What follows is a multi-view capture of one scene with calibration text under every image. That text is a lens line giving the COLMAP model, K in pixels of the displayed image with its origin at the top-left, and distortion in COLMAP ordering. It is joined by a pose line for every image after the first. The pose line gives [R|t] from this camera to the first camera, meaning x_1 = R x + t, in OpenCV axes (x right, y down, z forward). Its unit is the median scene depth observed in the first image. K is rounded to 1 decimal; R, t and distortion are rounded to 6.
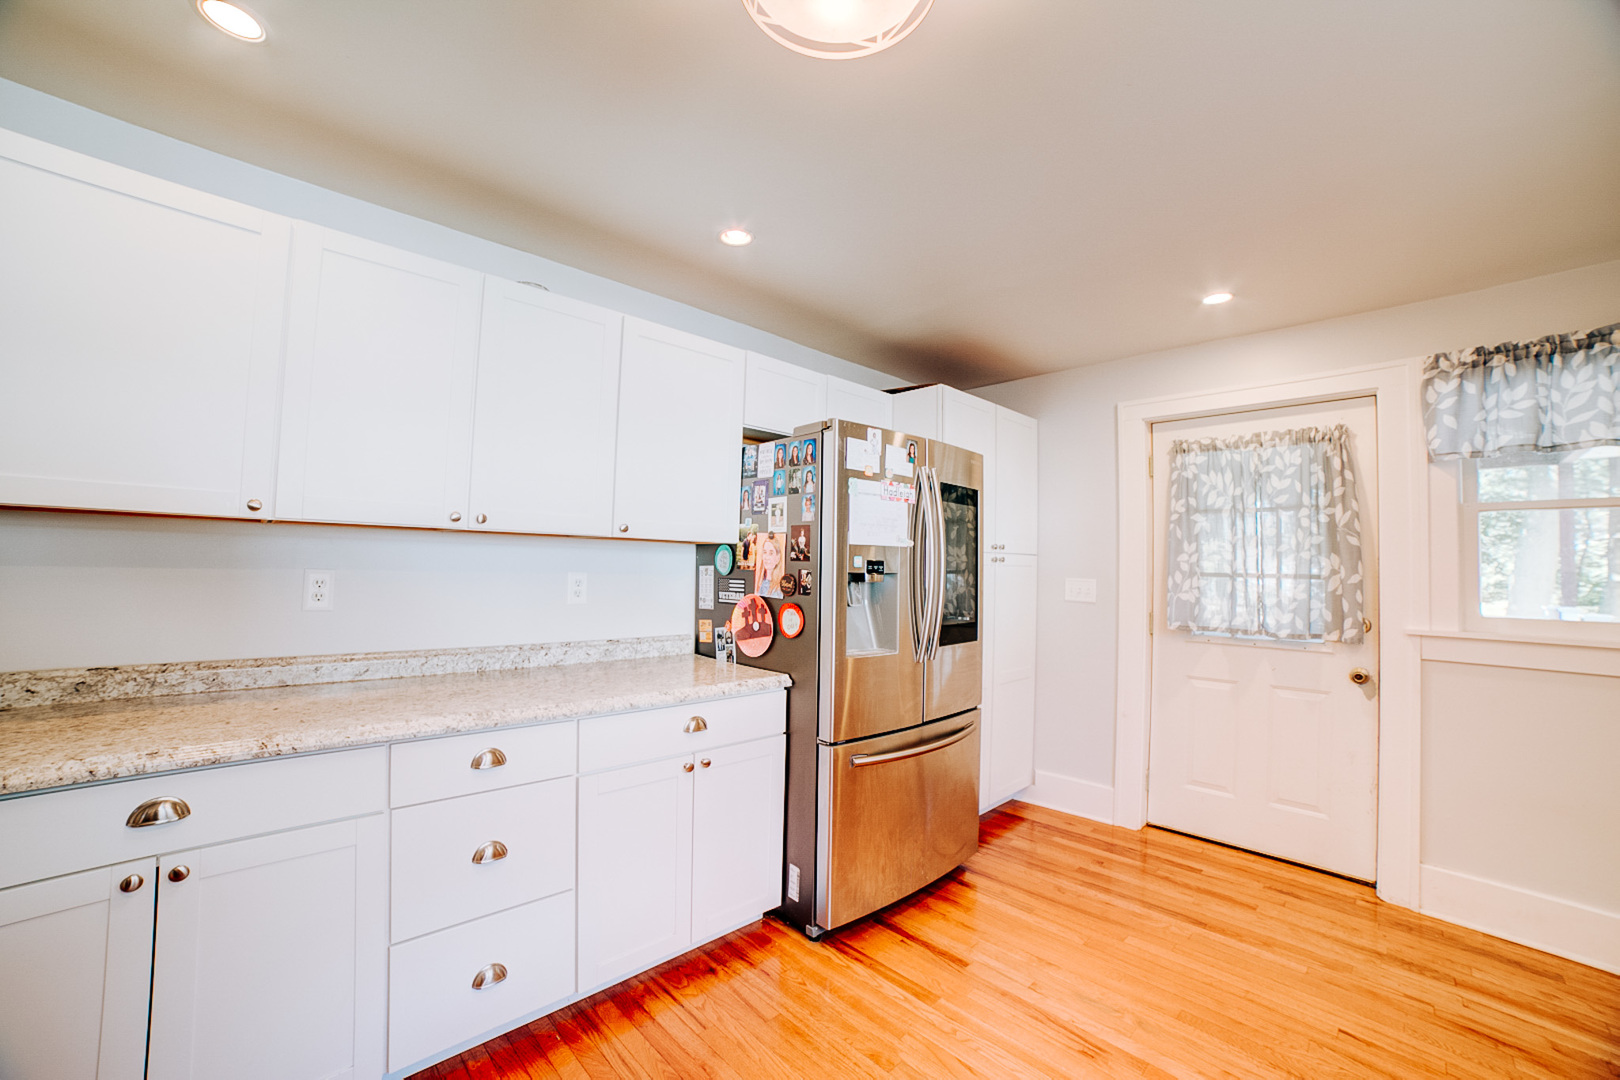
lens RADIAL K [[638.7, 0, 806.0], [0, 638.7, 544.2], [0, 0, 1]] dist [-0.112646, 0.034572]
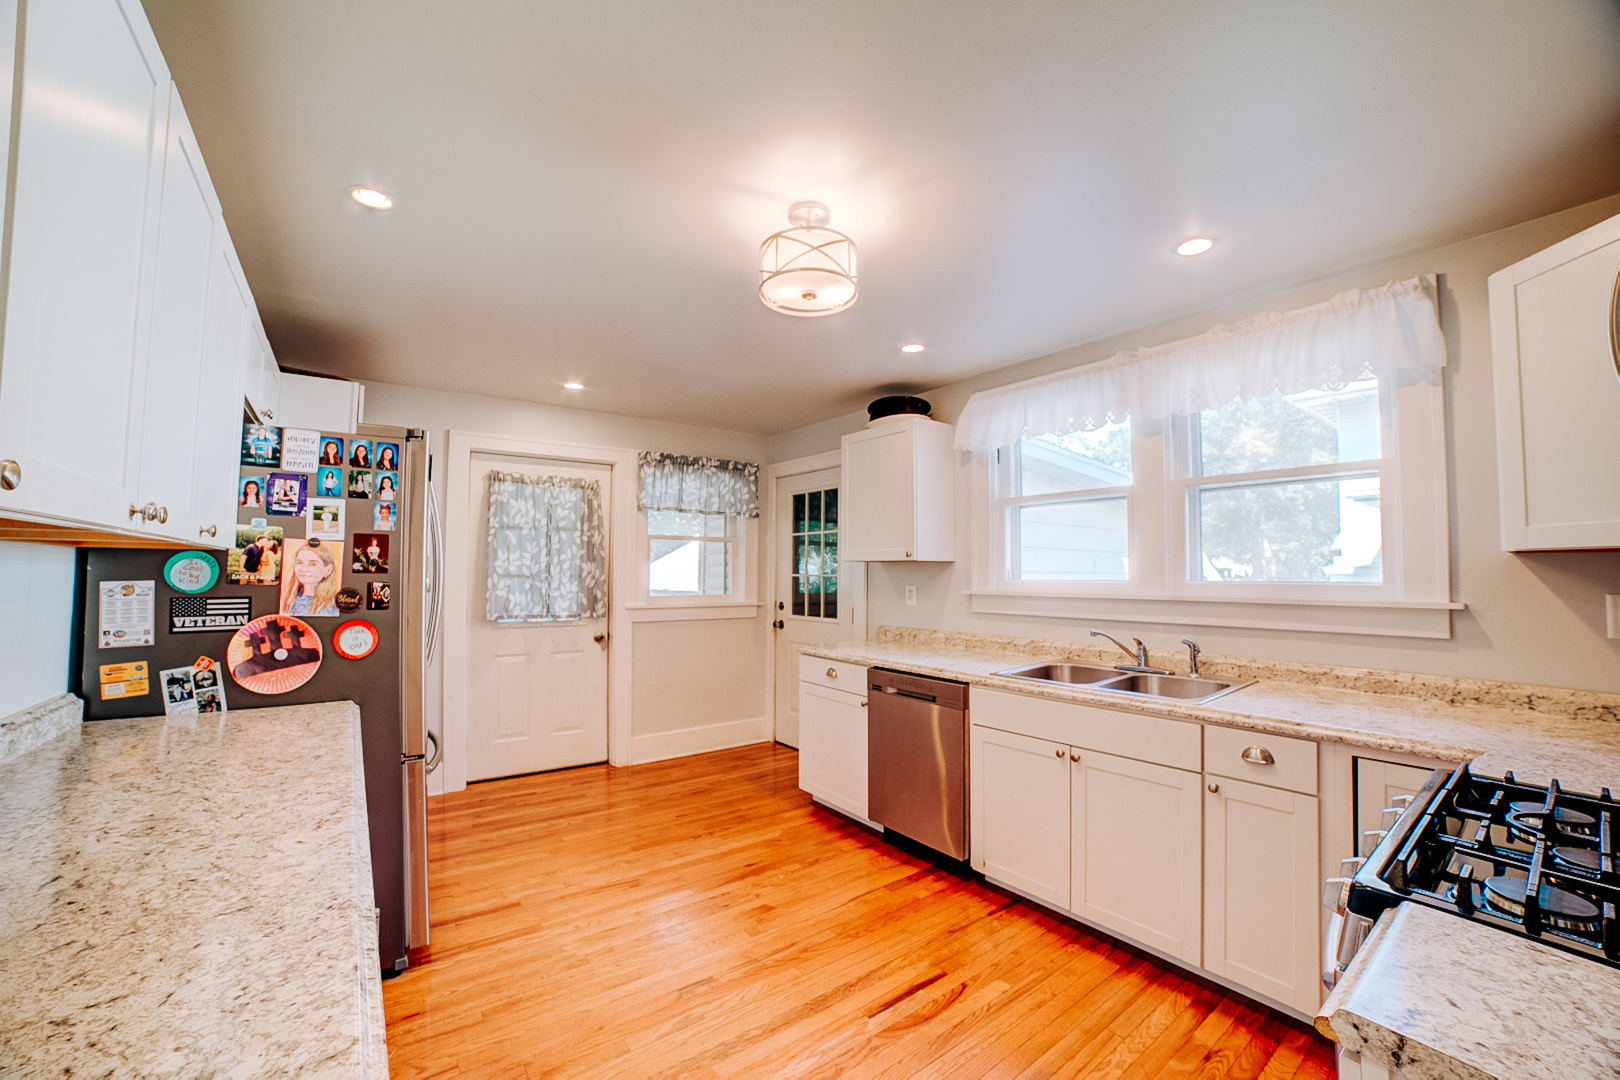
lens RADIAL K [[638.7, 0, 806.0], [0, 638.7, 544.2], [0, 0, 1]] dist [-0.112646, 0.034572]
pose [[0.117004, 0.022518, 0.992876, -0.758931], [-0.033088, 0.999276, -0.018764, -0.018307], [-0.992580, -0.030657, 0.117665, 0.262057]]
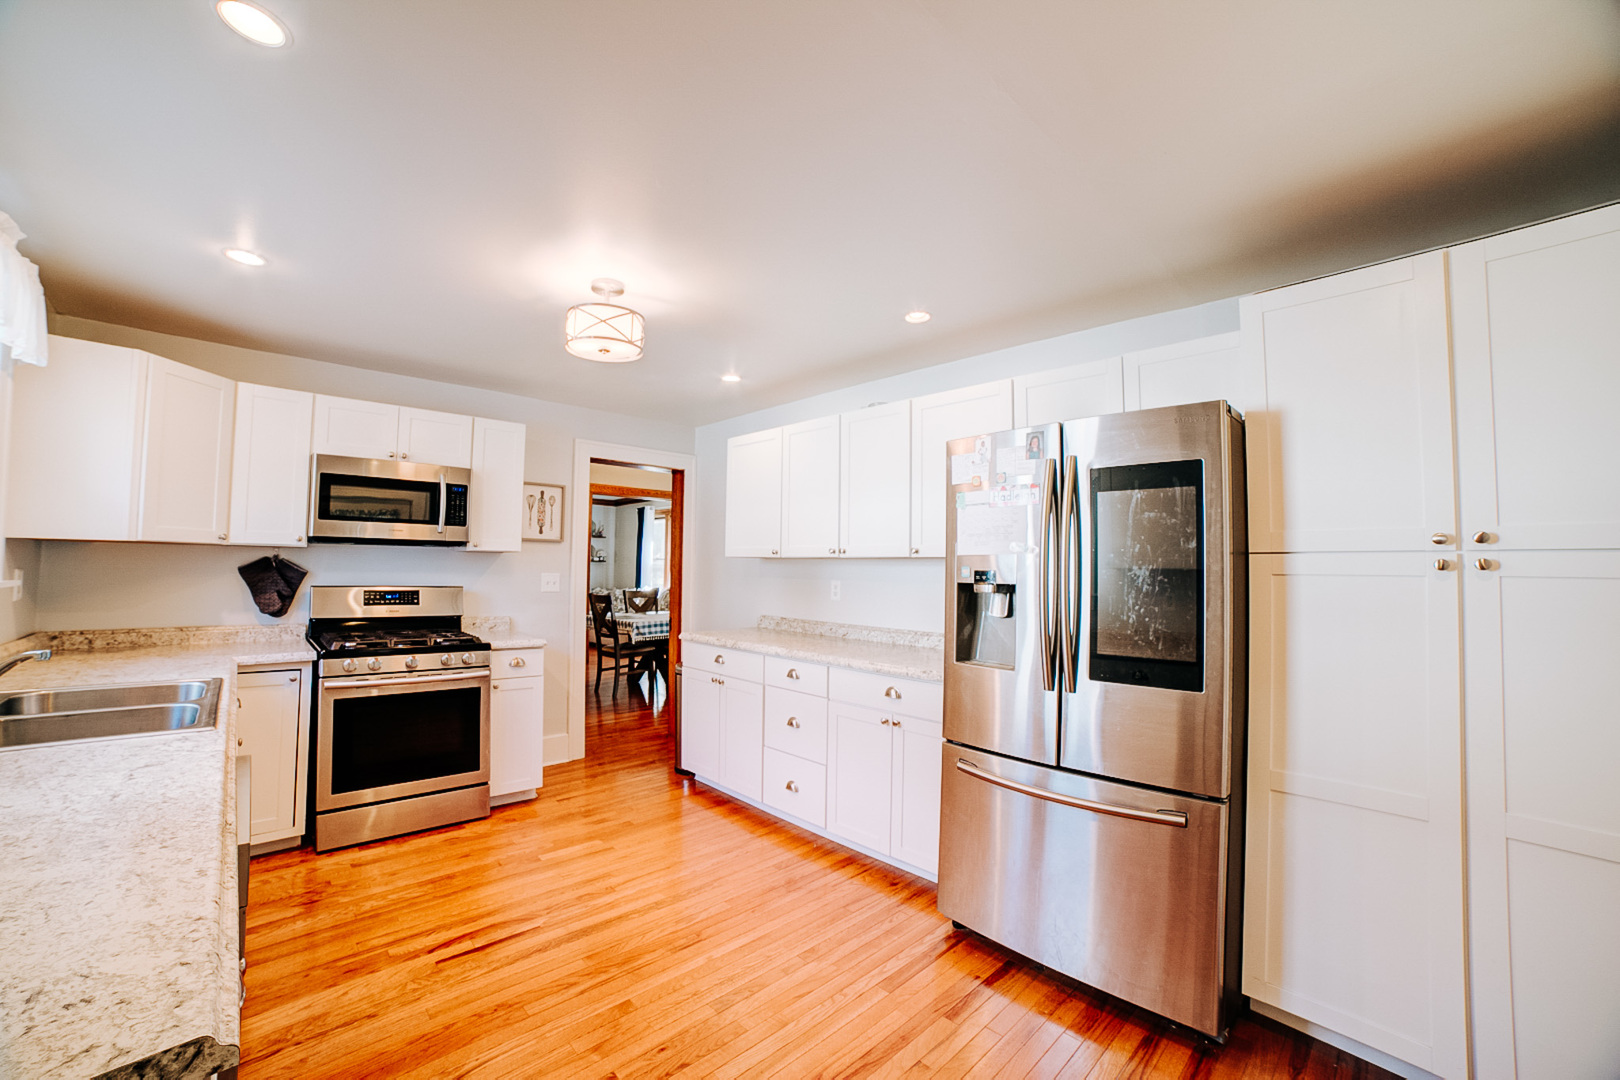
lens RADIAL K [[638.7, 0, 806.0], [0, 638.7, 544.2], [0, 0, 1]] dist [-0.112646, 0.034572]
pose [[0.006711, -0.059898, -0.998182, 1.018238], [0.017361, 0.998061, -0.059774, 0.036271], [0.999827, -0.016929, 0.007738, 0.676108]]
